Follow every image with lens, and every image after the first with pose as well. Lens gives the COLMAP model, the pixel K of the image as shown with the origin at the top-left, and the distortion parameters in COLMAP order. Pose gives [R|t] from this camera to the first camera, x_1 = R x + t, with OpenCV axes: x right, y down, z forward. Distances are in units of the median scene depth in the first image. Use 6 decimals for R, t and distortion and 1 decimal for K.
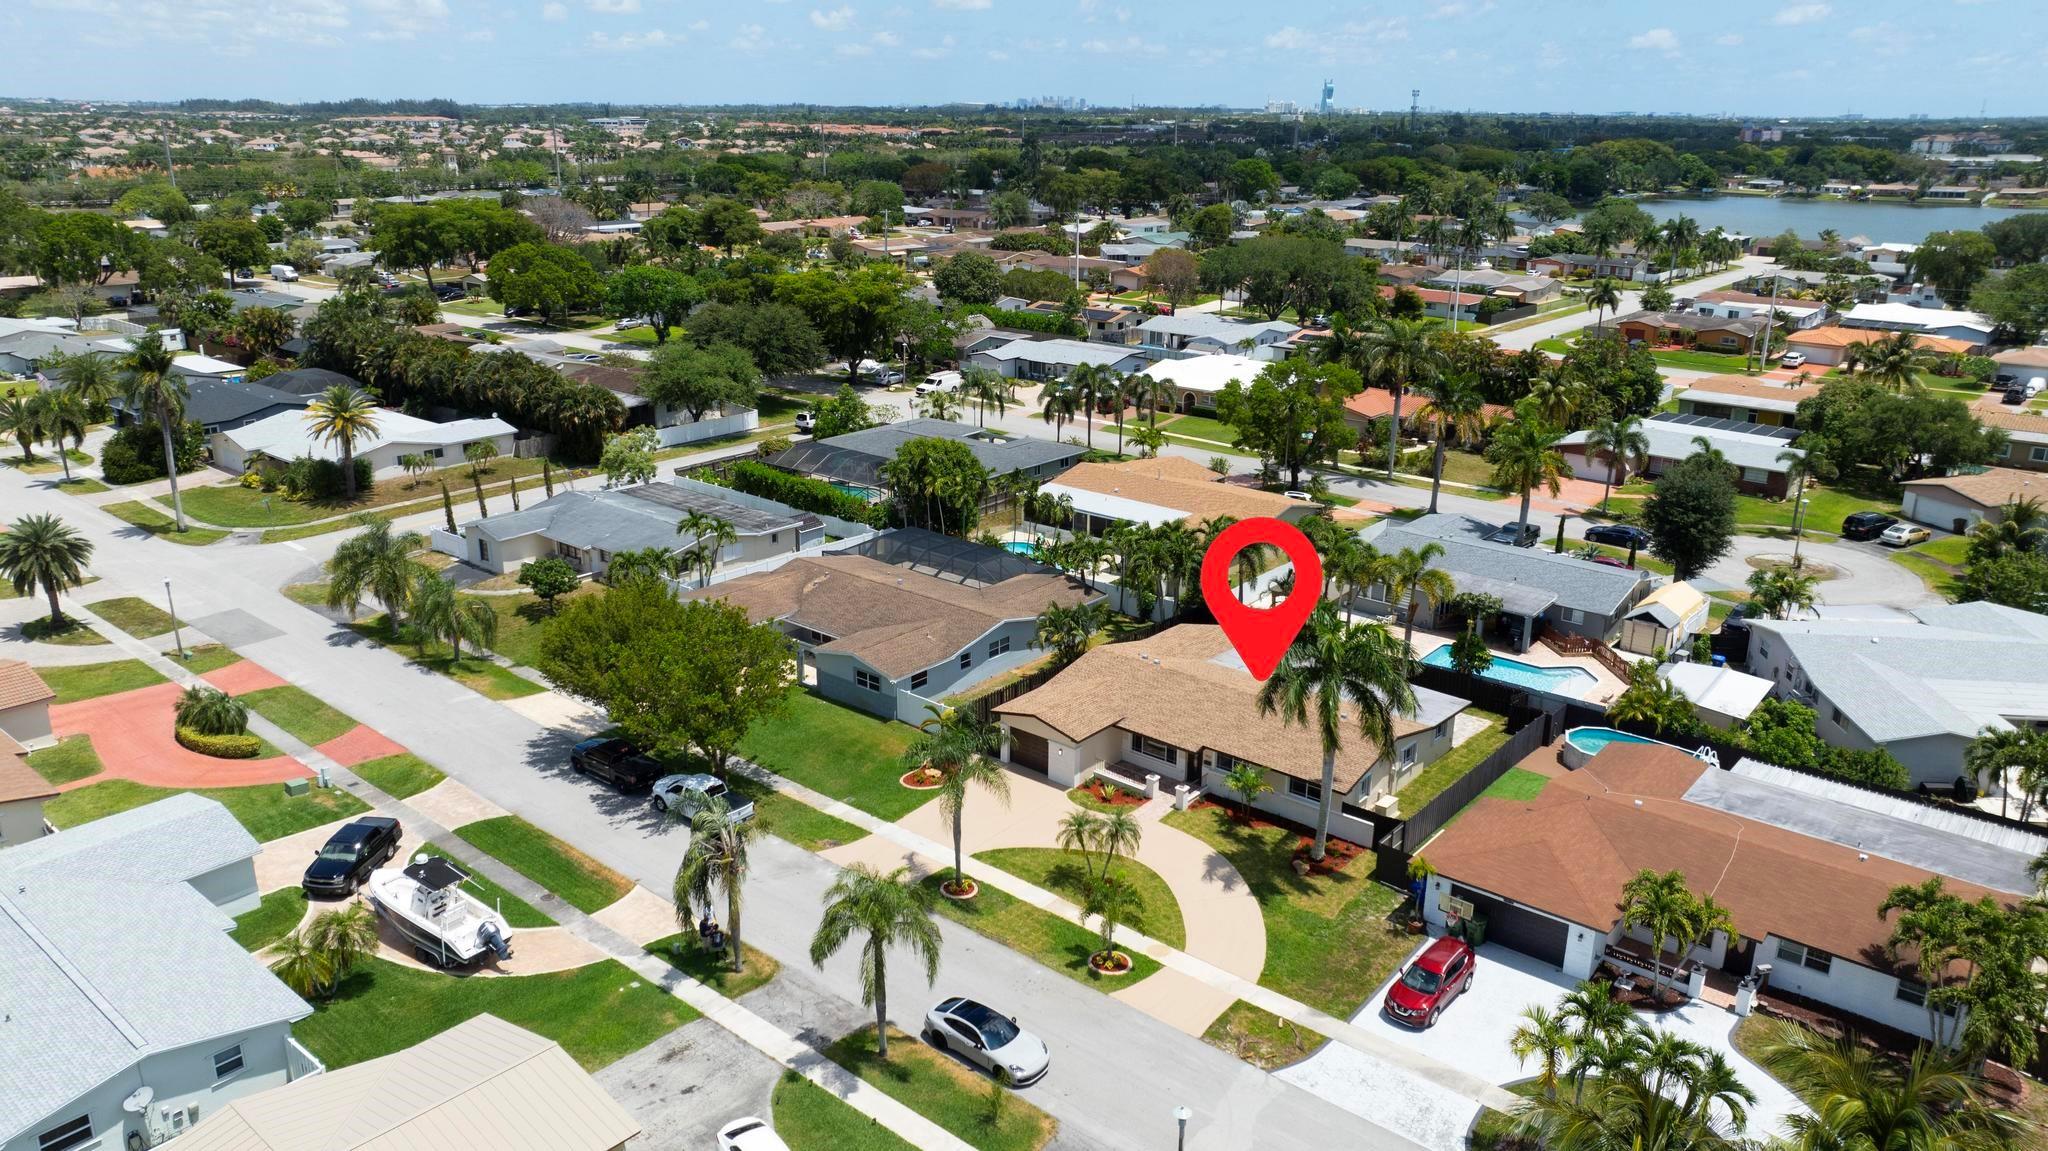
lens RADIAL K [[1443.6, 0, 1024.0], [0, 1443.6, 575.5], [0, 0, 1]] dist [-0.014521, 0.000977]
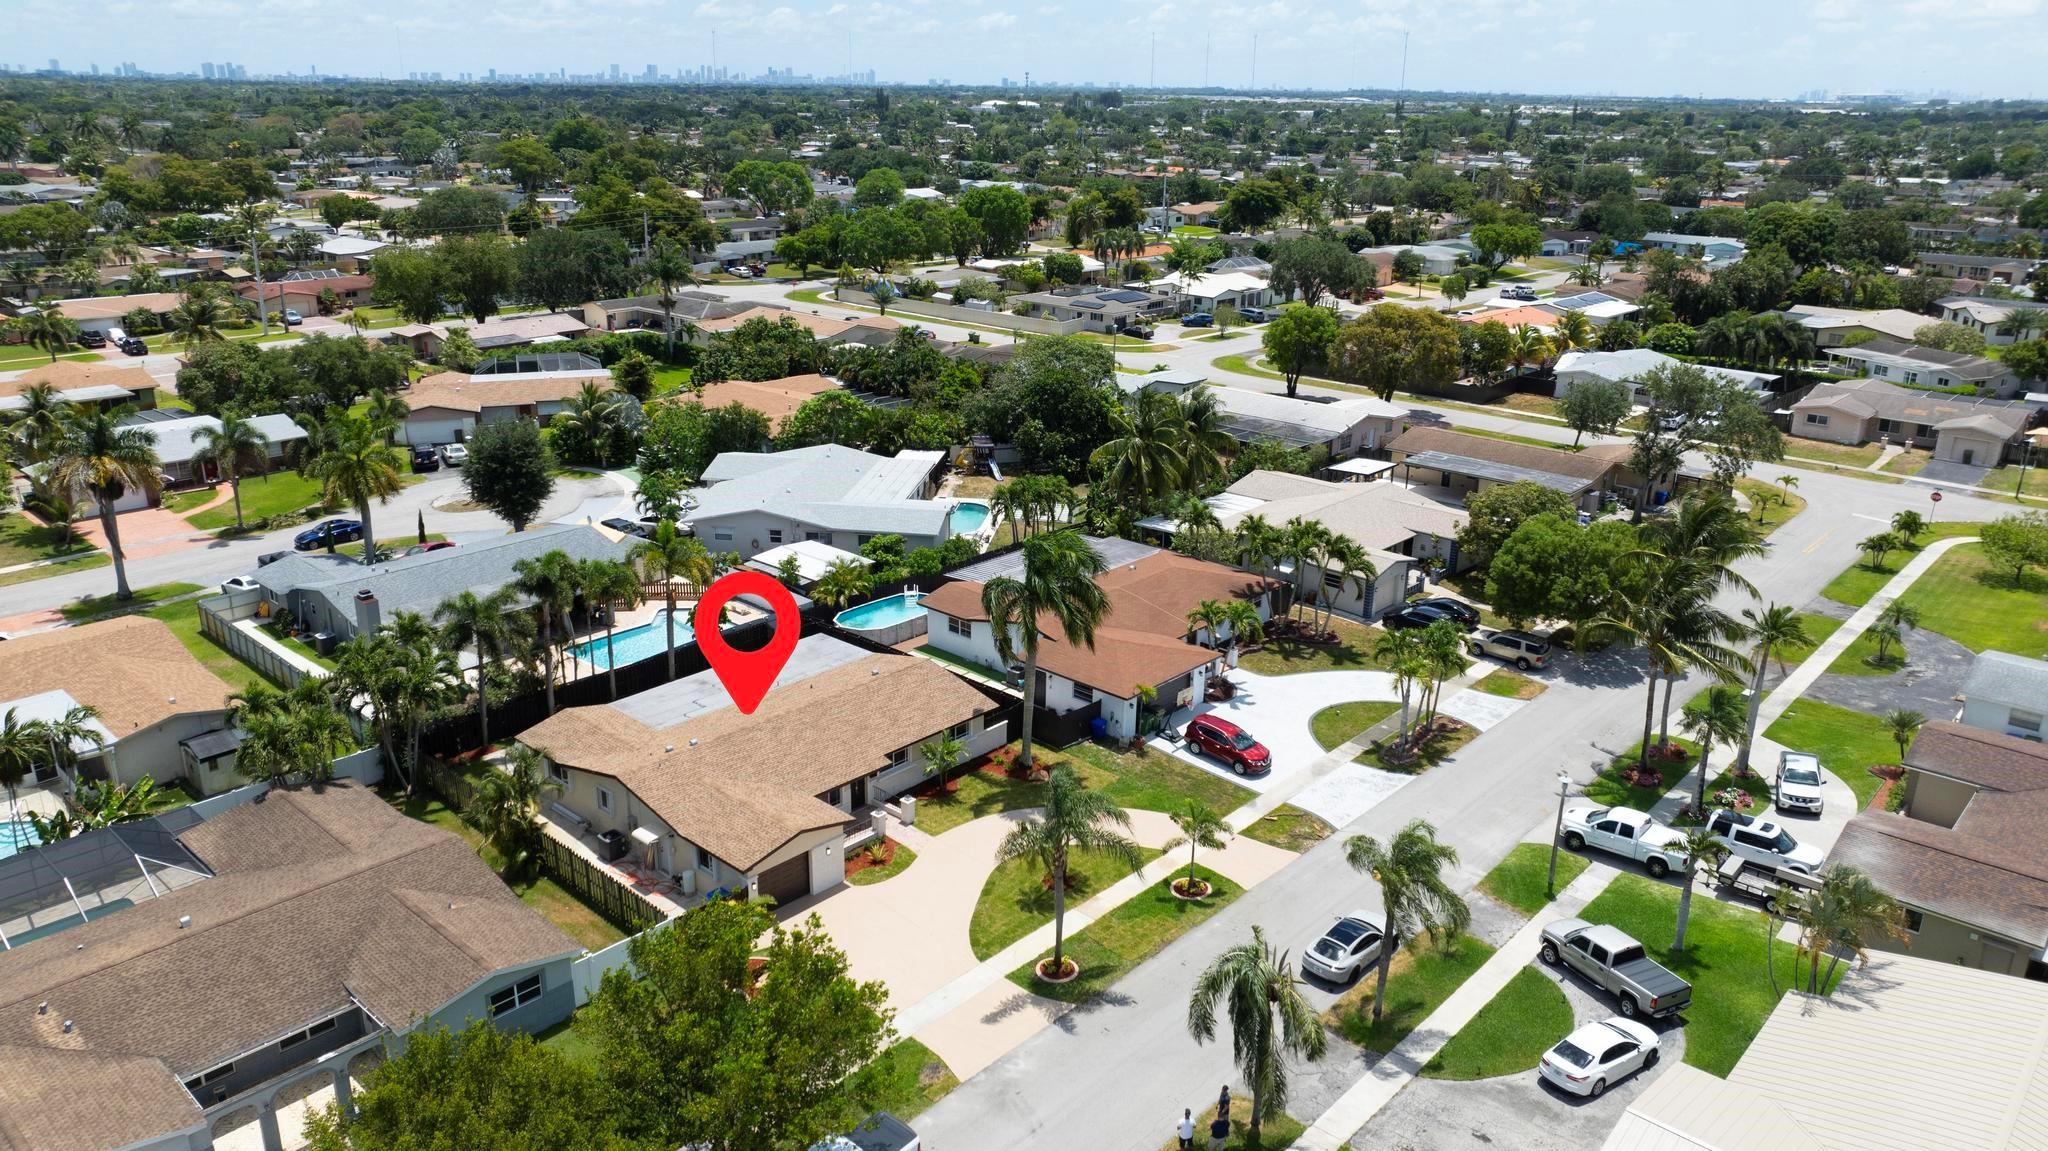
lens RADIAL K [[1443.6, 0, 1024.0], [0, 1443.6, 575.5], [0, 0, 1]] dist [-0.014521, 0.000977]
pose [[0.039620, -0.331261, 0.942707, -0.736487], [0.302621, 0.903117, 0.304630, -0.251604], [-0.952287, 0.273214, 0.136028, 0.780124]]
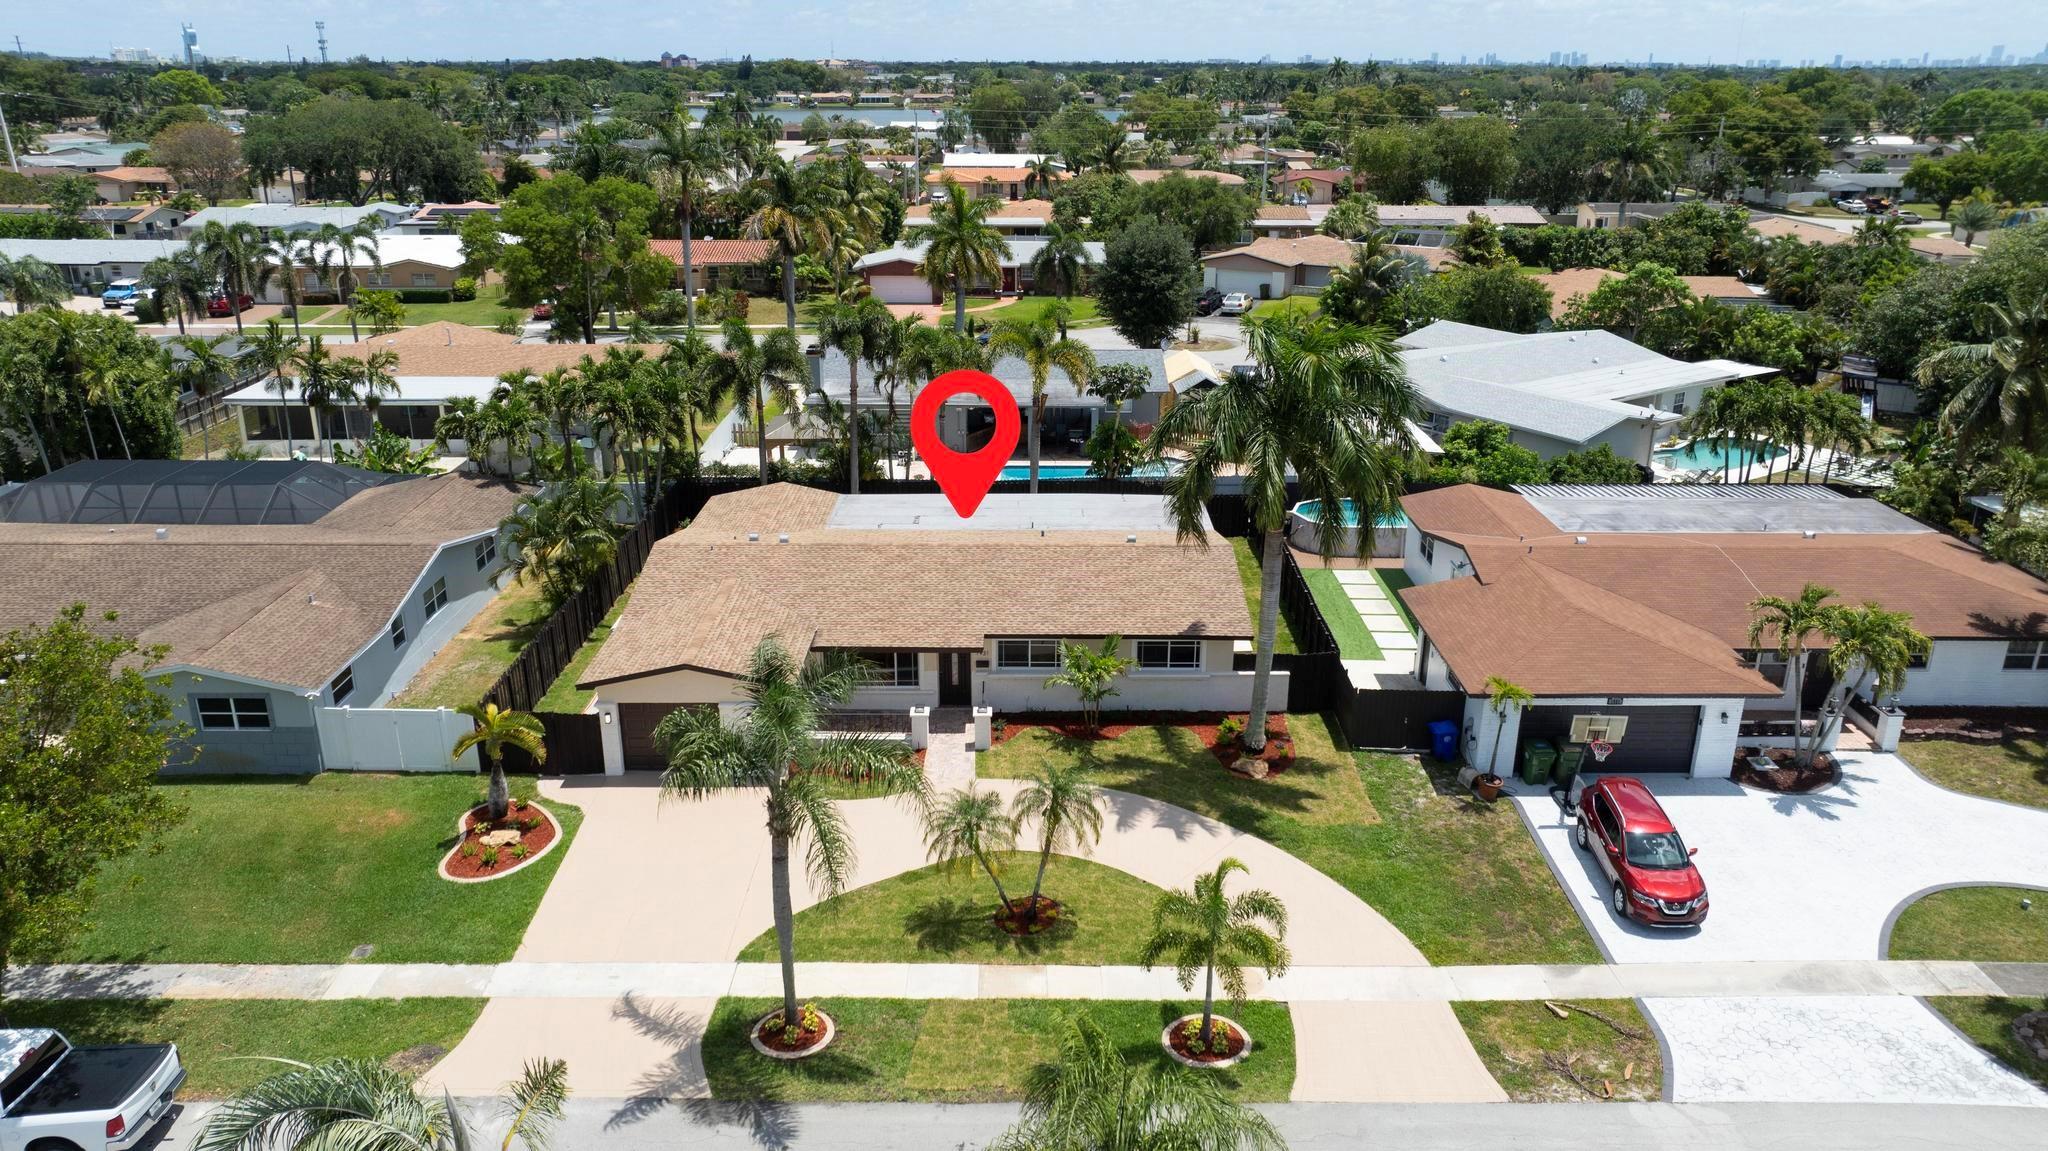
lens RADIAL K [[1443.6, 0, 1024.0], [0, 1443.6, 575.5], [0, 0, 1]] dist [-0.014521, 0.000977]
pose [[0.763003, -0.222477, 0.606902, -0.220703], [0.204655, 0.973747, 0.099661, 0.041095], [-0.613142, 0.048164, 0.788503, 0.546036]]
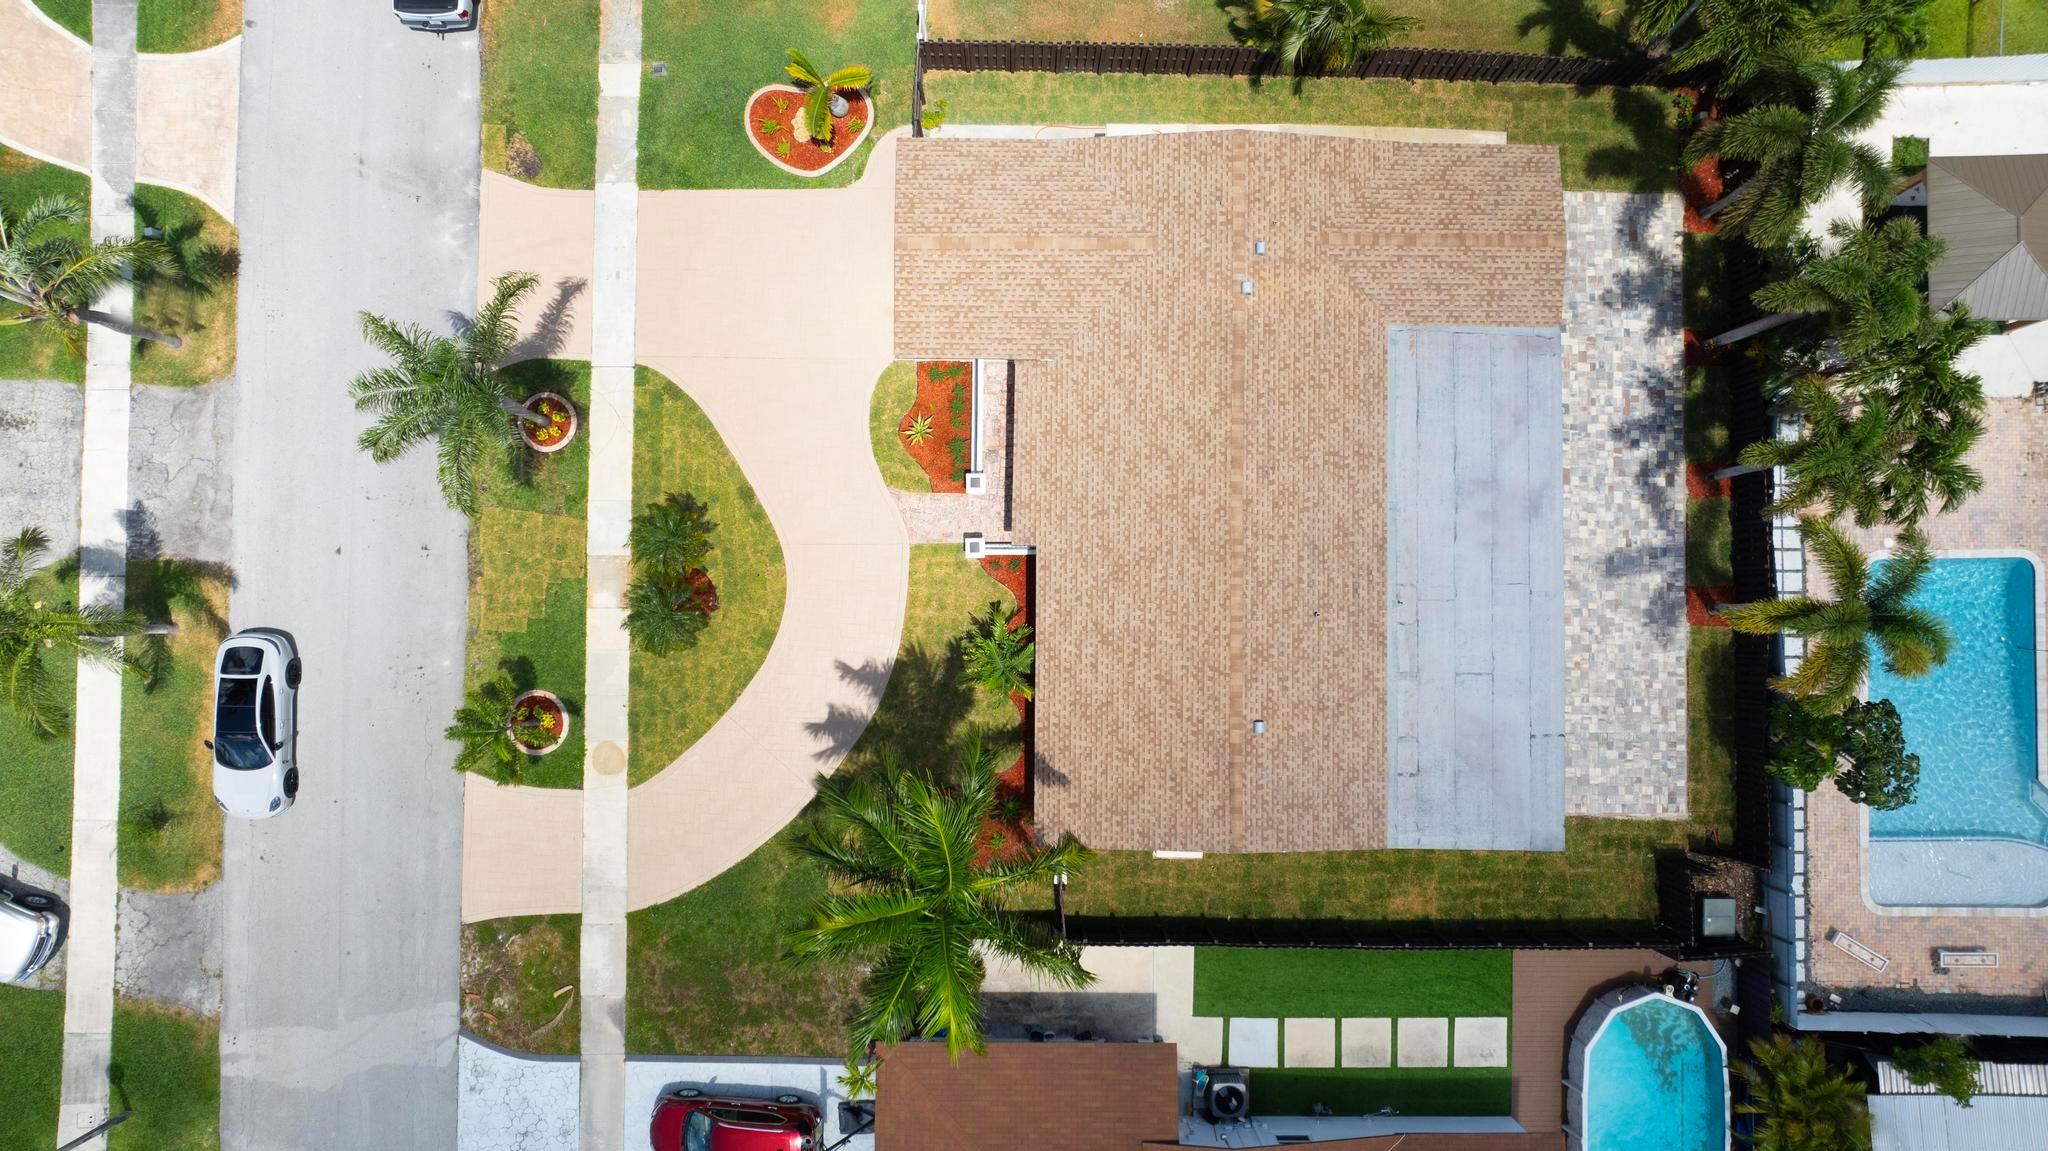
lens RADIAL K [[1443.6, 0, 1024.0], [0, 1443.6, 575.5], [0, 0, 1]] dist [-0.014521, 0.000977]
pose [[0.643088, 0.765221, -0.029557, 0.150890], [-0.245370, 0.242462, 0.938619, -0.389136], [0.725418, -0.596363, 0.343686, 0.835799]]
